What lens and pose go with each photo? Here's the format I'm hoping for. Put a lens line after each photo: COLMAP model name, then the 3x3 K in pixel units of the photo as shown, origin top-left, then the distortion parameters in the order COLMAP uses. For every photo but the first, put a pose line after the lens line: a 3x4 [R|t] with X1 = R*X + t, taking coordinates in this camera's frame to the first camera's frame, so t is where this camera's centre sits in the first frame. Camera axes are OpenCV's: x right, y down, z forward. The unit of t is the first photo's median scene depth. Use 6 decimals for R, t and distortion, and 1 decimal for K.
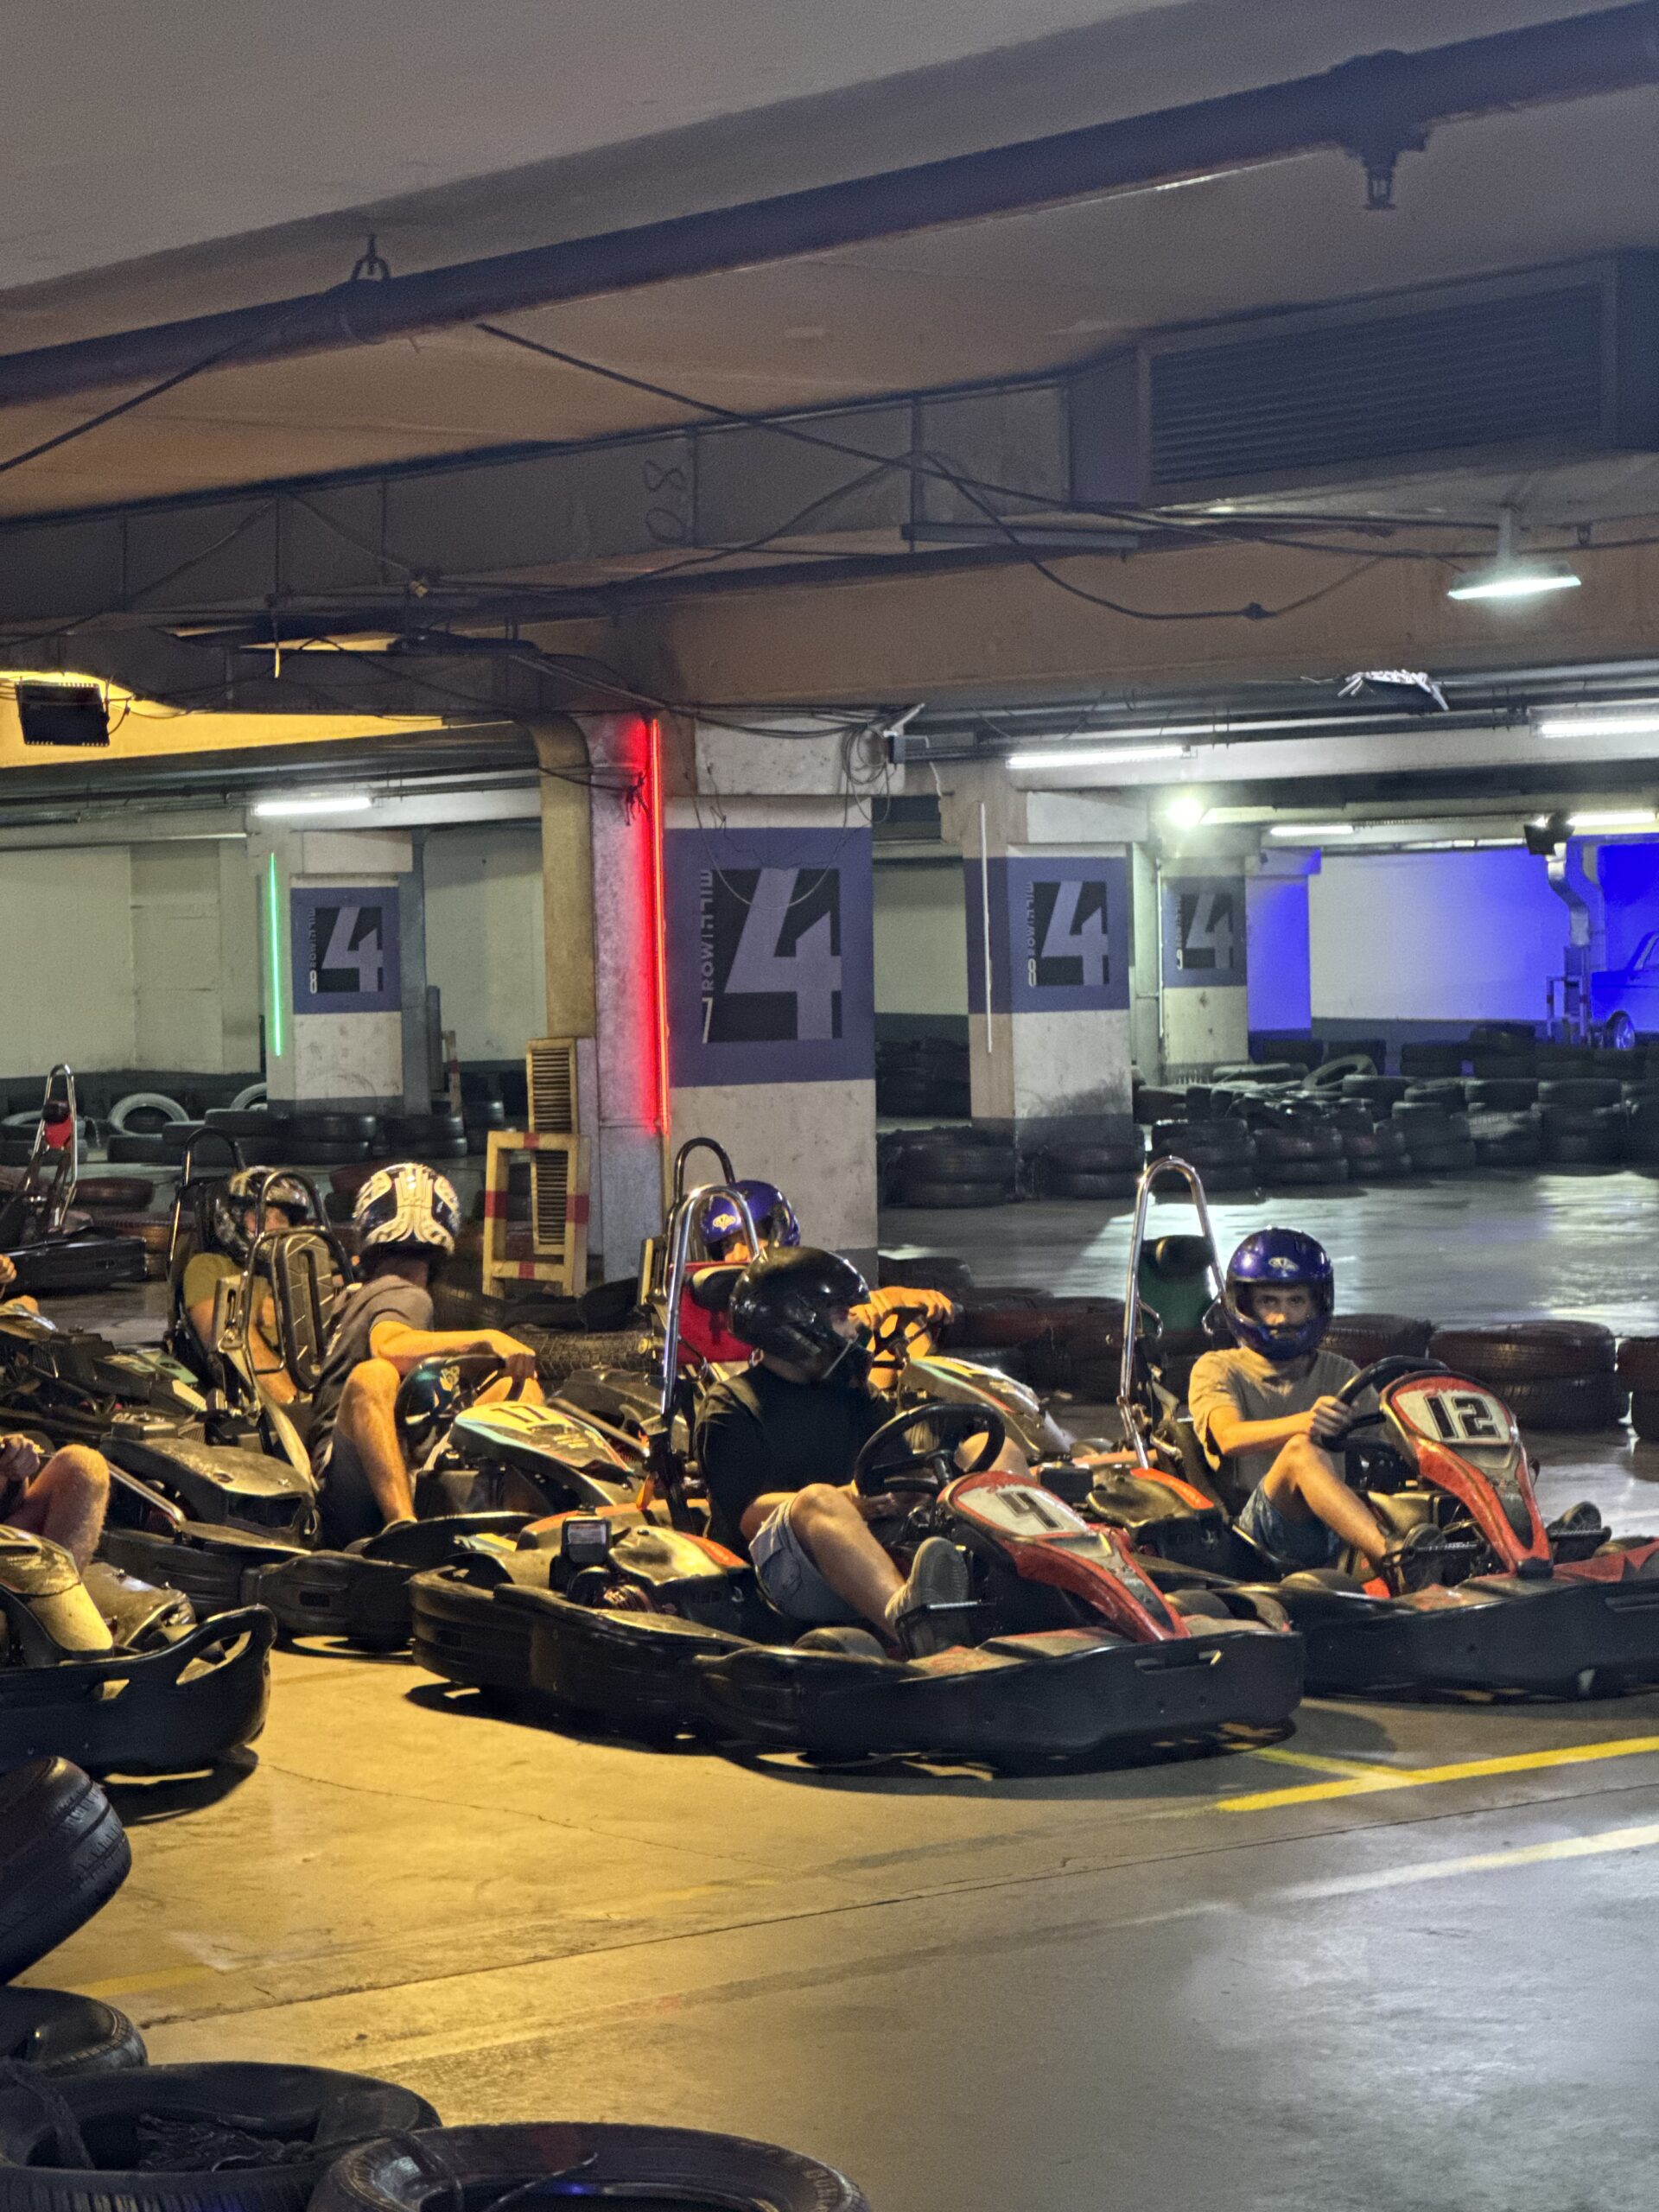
lens RADIAL K [[4972.7, 0, 838.5], [0, 4972.7, 1101.8], [0, 0, 1]] dist [0.024929, 0.000000]
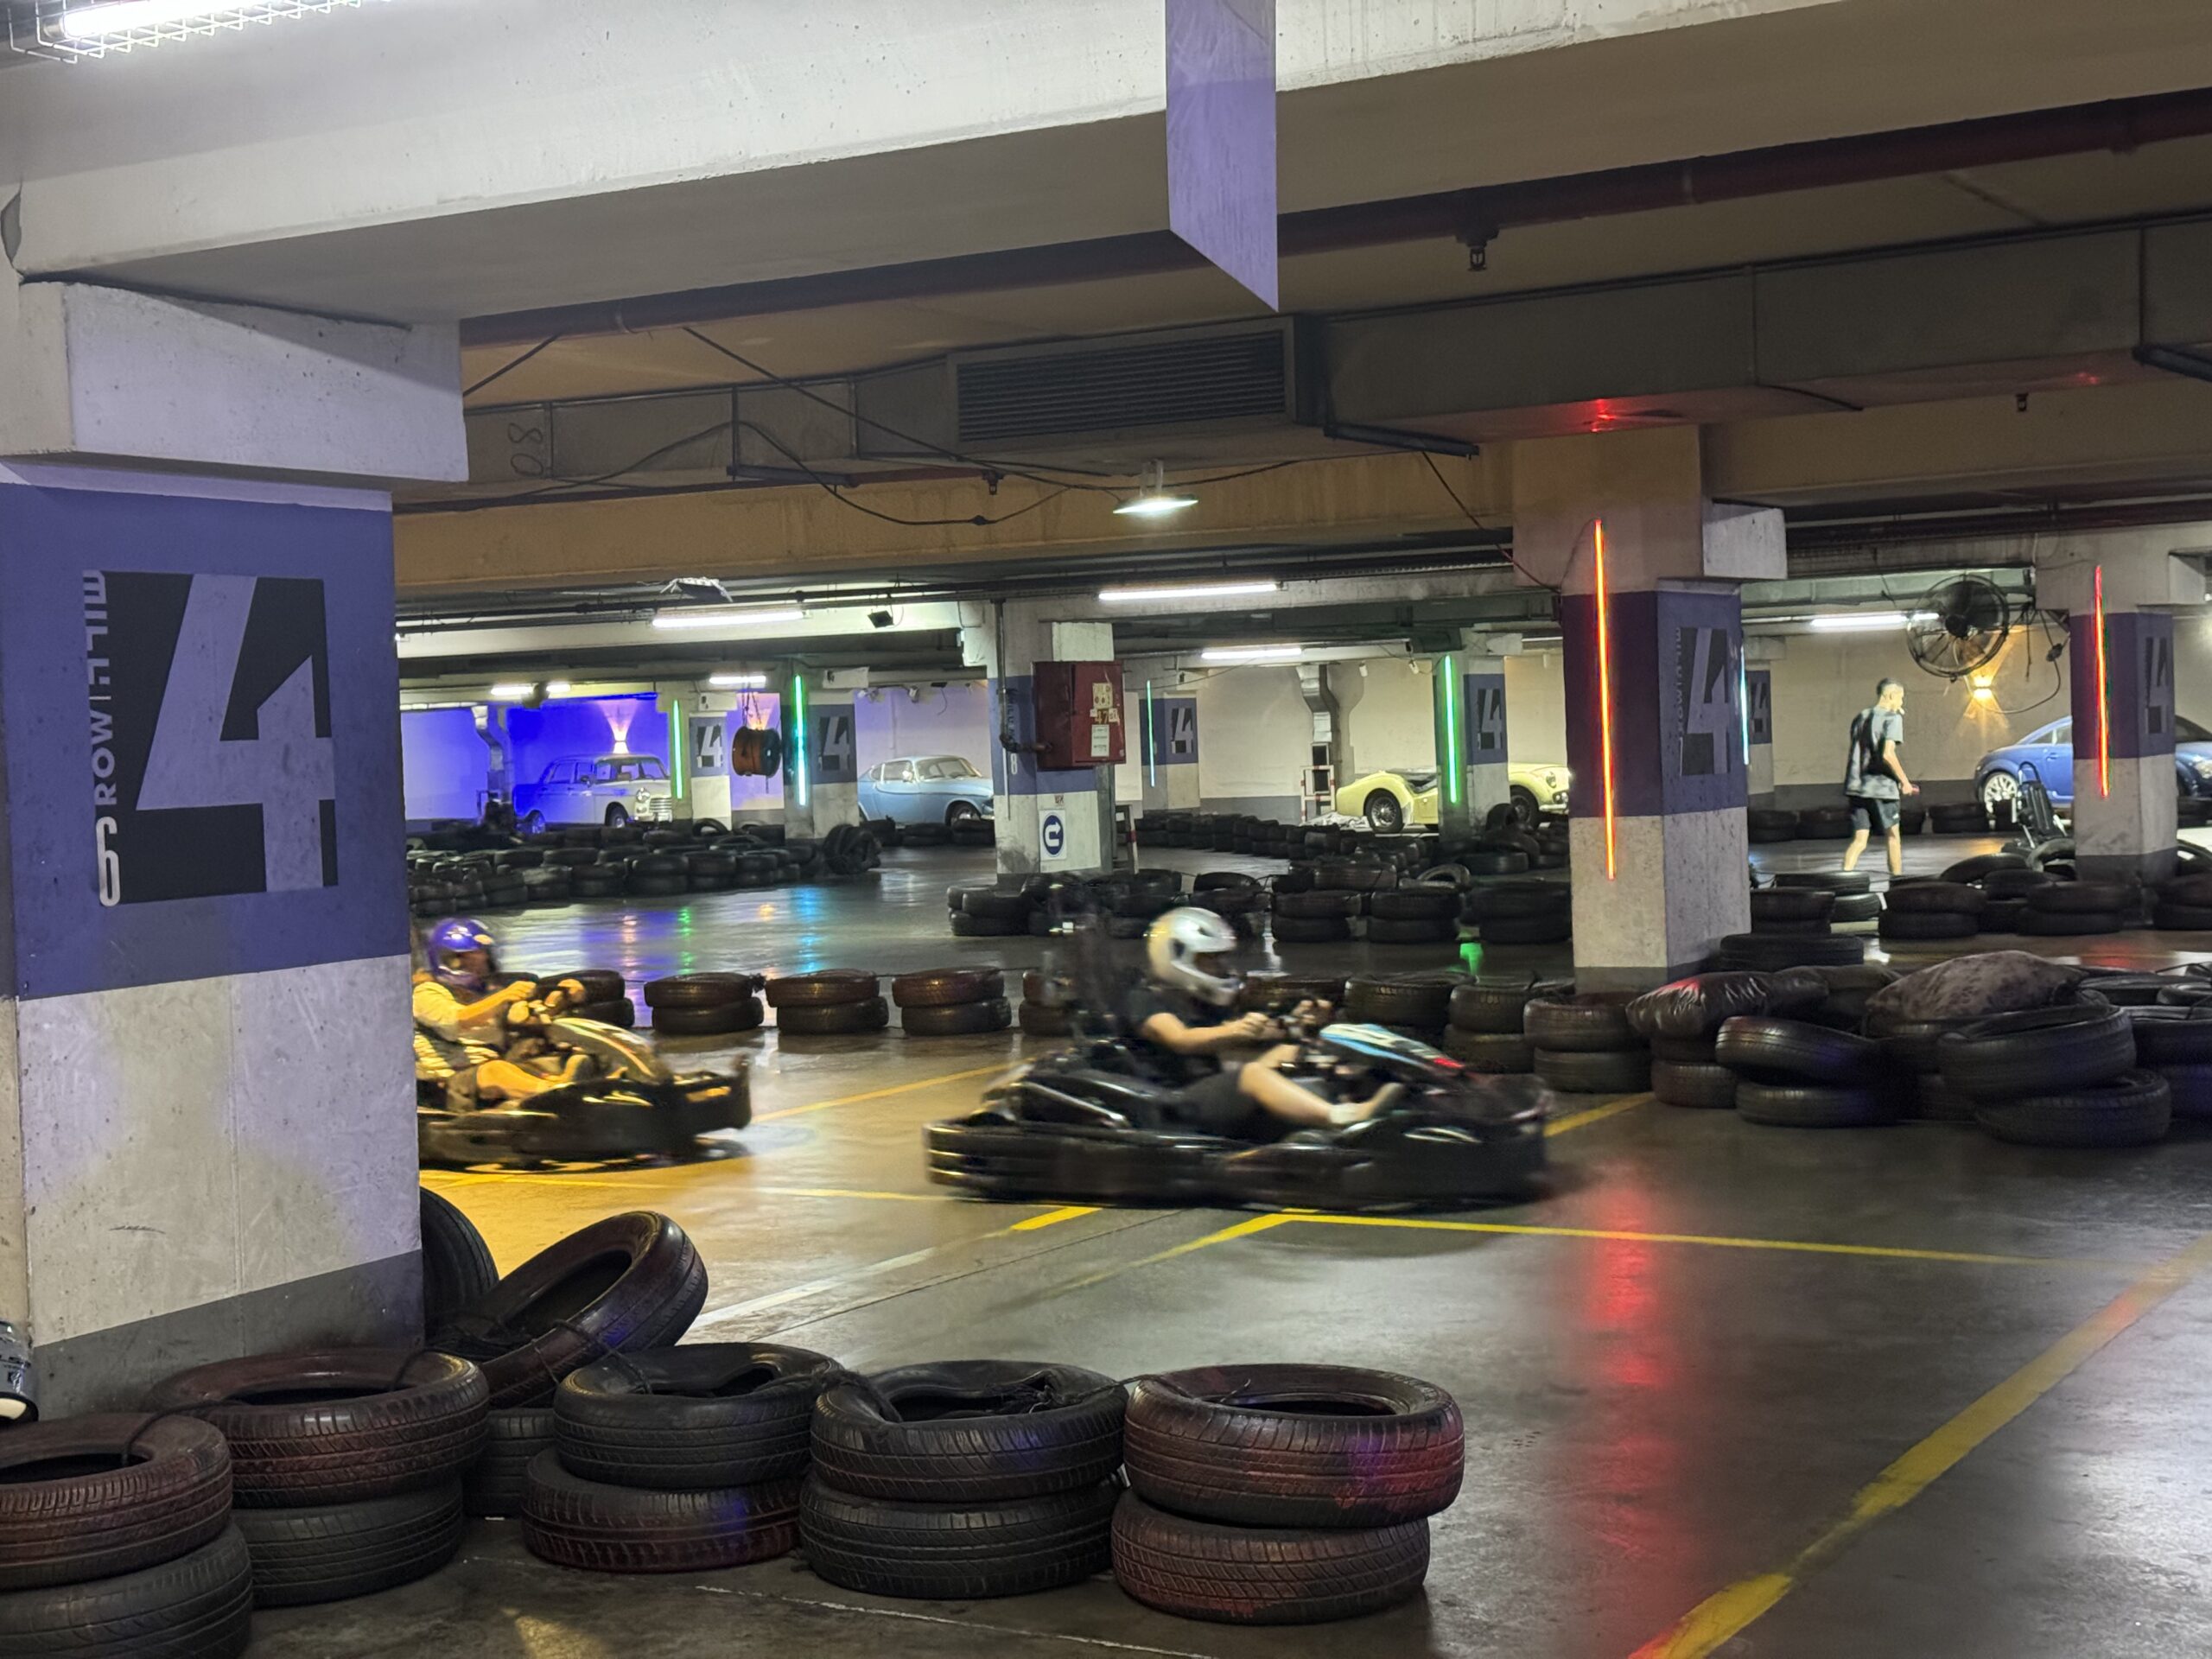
lens RADIAL K [[3108.4, 0, 1143.8], [0, 3108.4, 793.7], [0, 0, 1]] dist [0.091520, 0.000000]
pose [[0.921136, -0.020467, 0.388703, -0.088611], [0.030889, 0.999311, -0.020580, 0.005522], [-0.388014, 0.030964, 0.921133, 0.004149]]
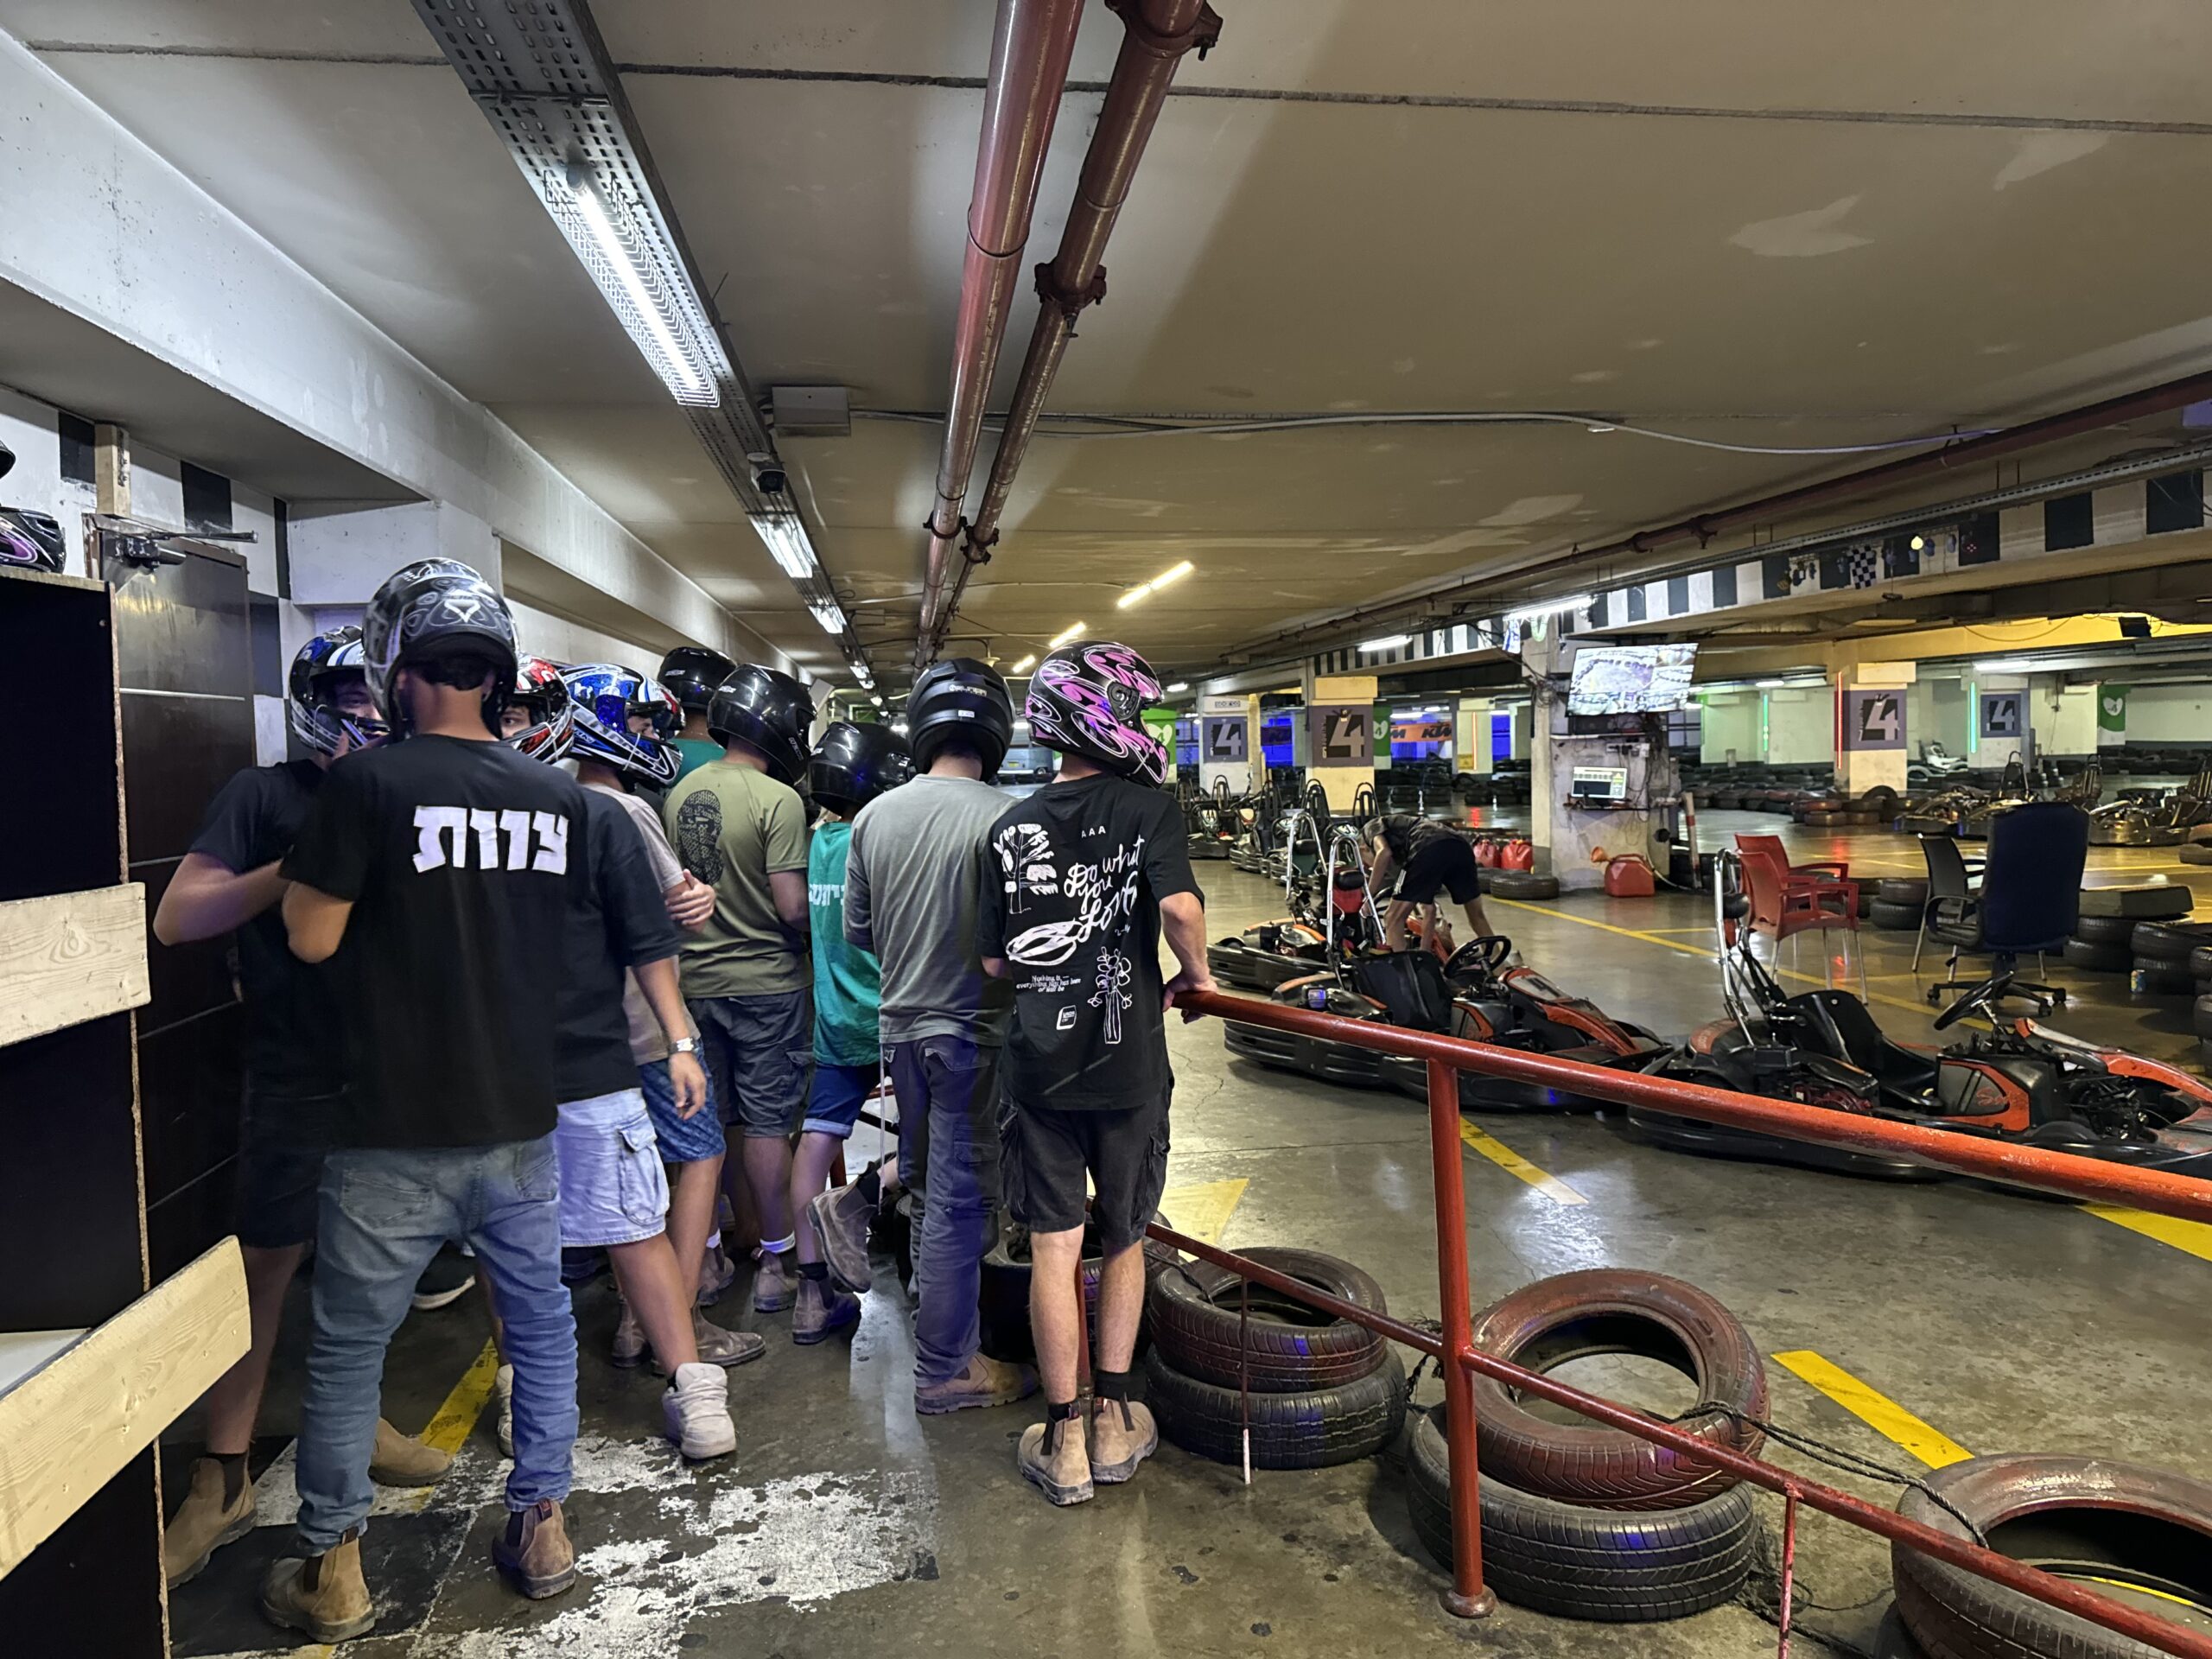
lens RADIAL K [[1559.8, 0, 1113.8], [0, 1559.8, 807.6], [0, 0, 1]] dist [0.048656, -0.051896]
pose [[0.873766, 0.014409, -0.486132, -0.127672], [-0.004645, 0.999763, 0.021283, 0.007102], [0.486324, -0.016338, 0.873626, -0.067151]]
